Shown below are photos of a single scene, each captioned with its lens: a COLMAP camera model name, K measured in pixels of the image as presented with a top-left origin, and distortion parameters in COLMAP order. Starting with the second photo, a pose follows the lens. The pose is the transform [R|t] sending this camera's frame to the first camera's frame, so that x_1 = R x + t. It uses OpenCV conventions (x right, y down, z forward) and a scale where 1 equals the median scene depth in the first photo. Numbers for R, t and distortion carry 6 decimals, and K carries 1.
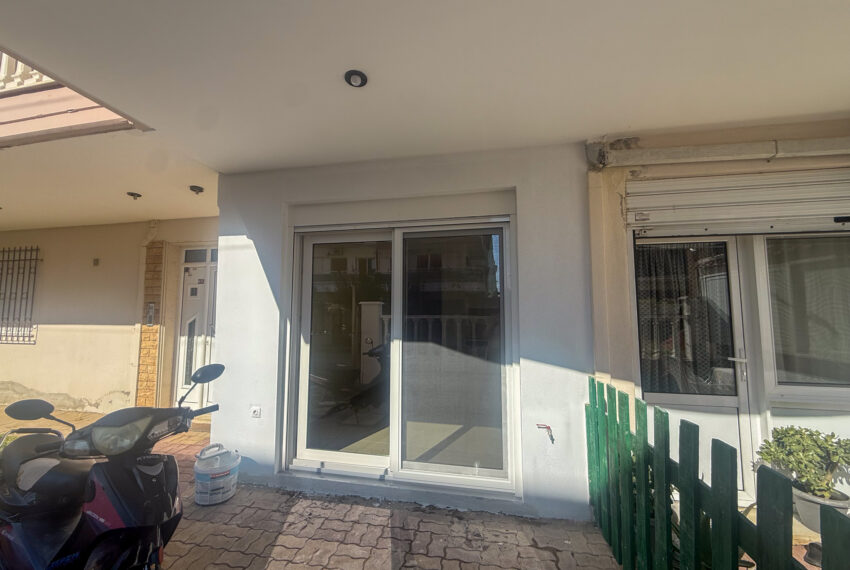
lens RADIAL K [[339.2, 0, 424.6], [0, 339.2, 286.6], [0, 0, 1]] dist [-0.001856, -0.000086]
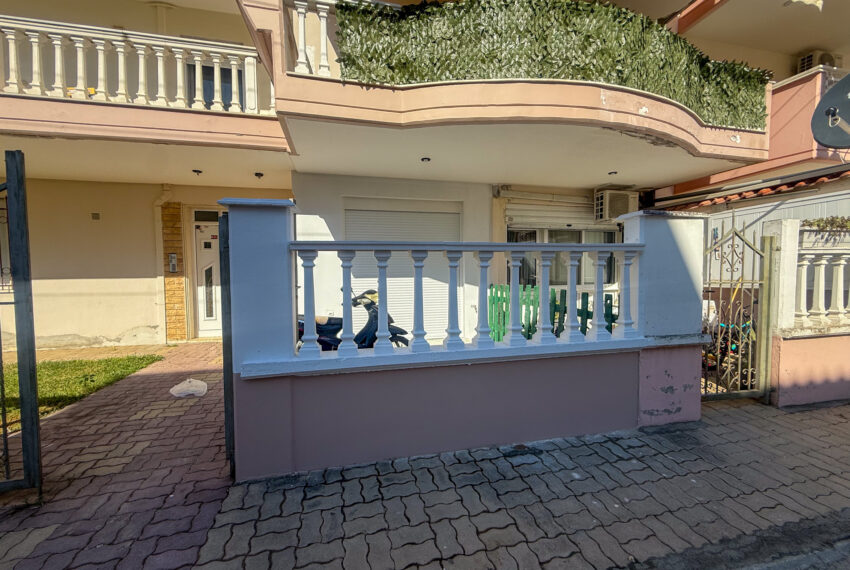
lens RADIAL K [[339.2, 0, 419.1], [0, 339.2, 288.4], [0, 0, 1]] dist [-0.001856, -0.000086]
pose [[0.904058, -0.033446, 0.426099, -0.954019], [-0.023414, 0.991561, 0.127509, -0.008652], [-0.426767, -0.125253, 0.895646, -0.910964]]
